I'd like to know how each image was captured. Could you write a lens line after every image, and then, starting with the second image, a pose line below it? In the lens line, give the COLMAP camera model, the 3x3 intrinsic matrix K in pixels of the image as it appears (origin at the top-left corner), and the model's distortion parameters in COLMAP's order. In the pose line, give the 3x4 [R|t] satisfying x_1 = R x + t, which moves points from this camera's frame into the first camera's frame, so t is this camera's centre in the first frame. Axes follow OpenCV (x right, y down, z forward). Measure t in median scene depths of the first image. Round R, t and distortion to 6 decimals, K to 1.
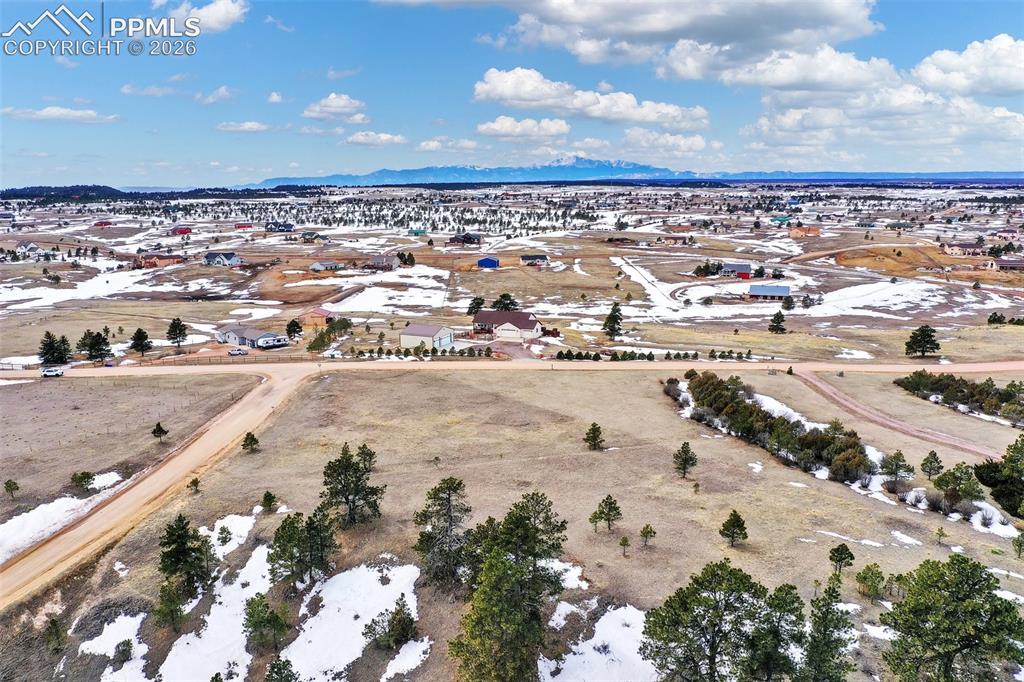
lens RADIAL K [[805.5, 0, 512.0], [0, 805.5, 341.0], [0, 0, 1]] dist [-0.011651, 0.011738]
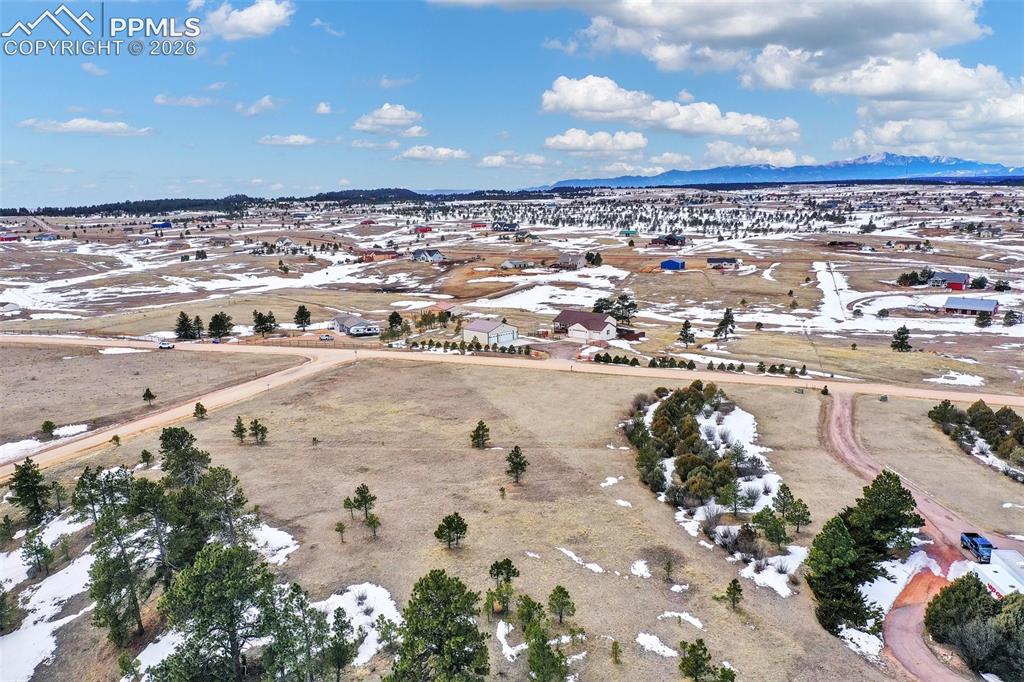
lens RADIAL K [[805.5, 0, 512.0], [0, 805.5, 341.0], [0, 0, 1]] dist [-0.011651, 0.011738]
pose [[0.939656, 0.055247, -0.337632, 0.133295], [-0.055662, 0.998414, 0.008459, -0.002442], [0.337564, 0.010844, 0.941240, 0.018598]]
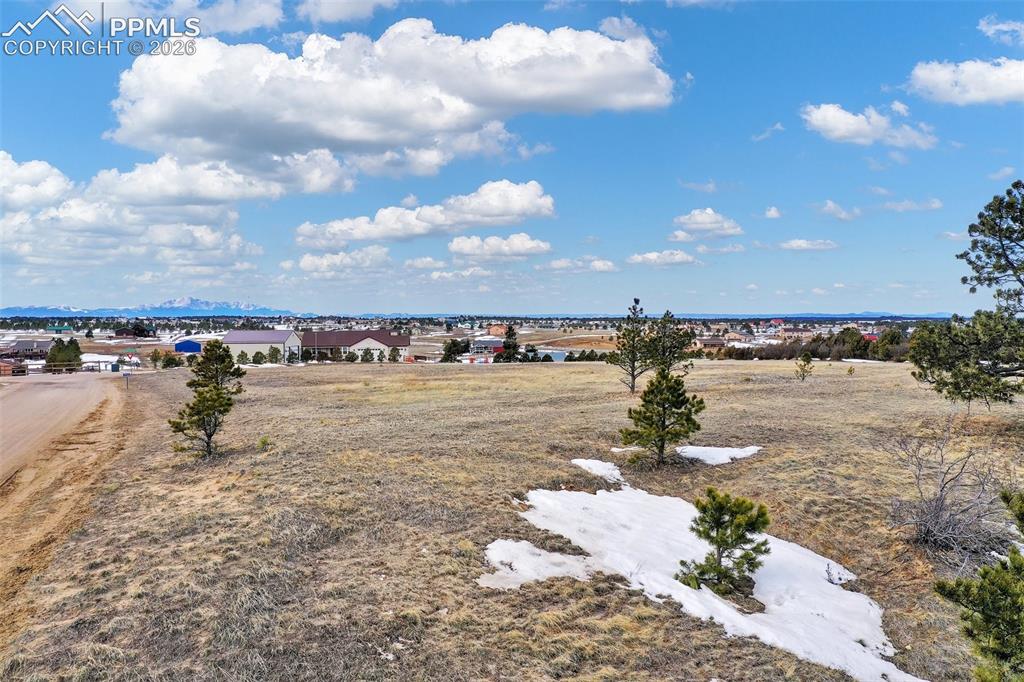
lens RADIAL K [[805.5, 0, 512.0], [0, 805.5, 341.0], [0, 0, 1]] dist [-0.011651, 0.011738]
pose [[0.897218, -0.013591, 0.441380, -0.100598], [0.089600, 0.984338, -0.151826, 0.047759], [-0.432403, 0.175769, 0.884383, 0.187715]]
